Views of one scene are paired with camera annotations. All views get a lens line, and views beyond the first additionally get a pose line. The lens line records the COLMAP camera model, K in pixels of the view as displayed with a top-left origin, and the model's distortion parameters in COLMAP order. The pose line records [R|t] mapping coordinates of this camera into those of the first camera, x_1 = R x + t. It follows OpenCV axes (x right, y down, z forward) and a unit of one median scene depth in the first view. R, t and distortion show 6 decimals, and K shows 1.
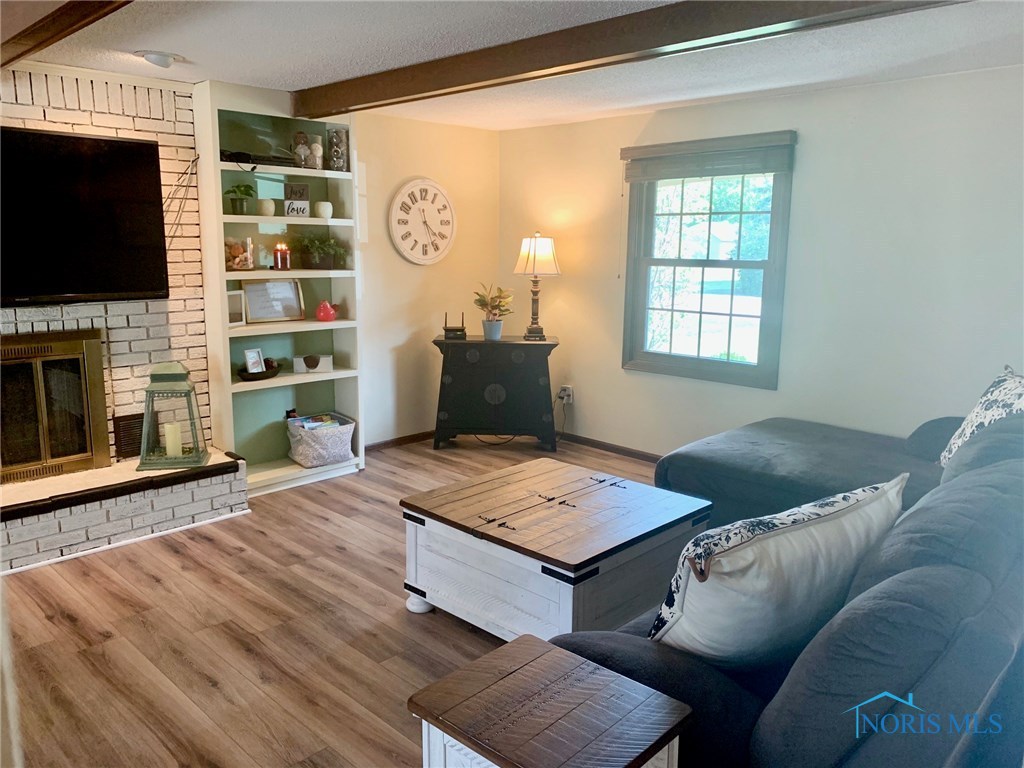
lens RADIAL K [[783.2, 0, 512.1], [0, 783.2, 385.6], [0, 0, 1]] dist [0.012767, -0.003857]
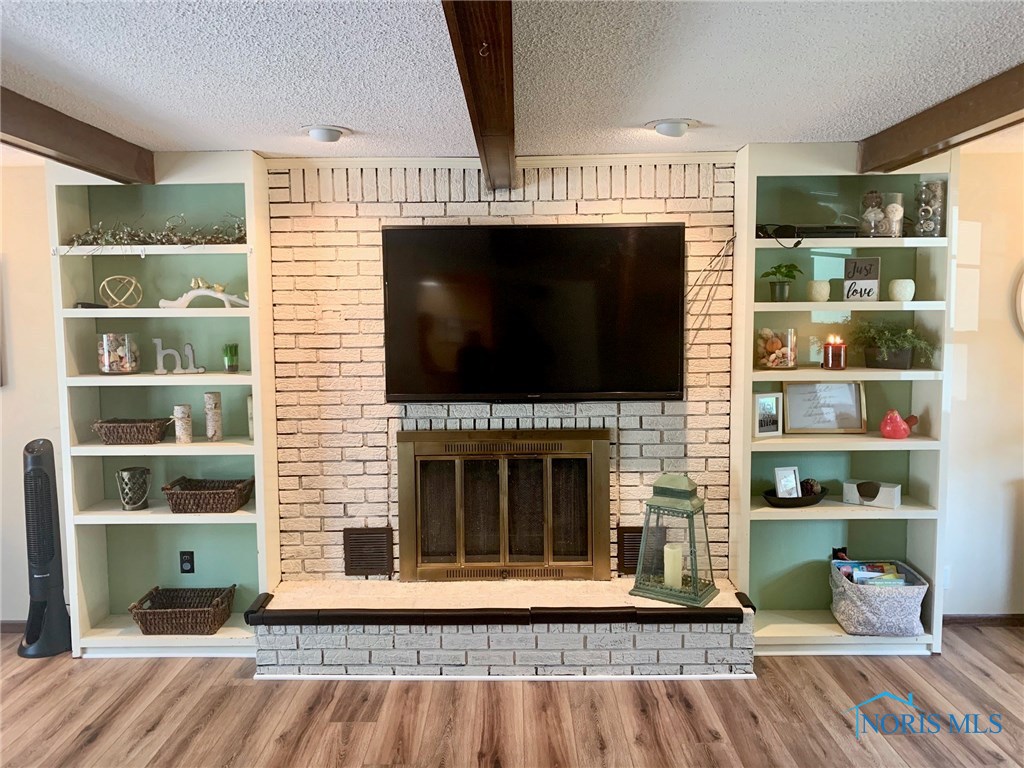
lens RADIAL K [[783.2, 0, 508.5], [0, 783.2, 377.0], [0, 0, 1]] dist [0.012767, -0.003857]
pose [[0.694359, 0.045255, -0.718204, 0.043432], [-0.118115, 0.991653, -0.051707, -0.067472], [0.709869, 0.120734, 0.693909, 0.258374]]
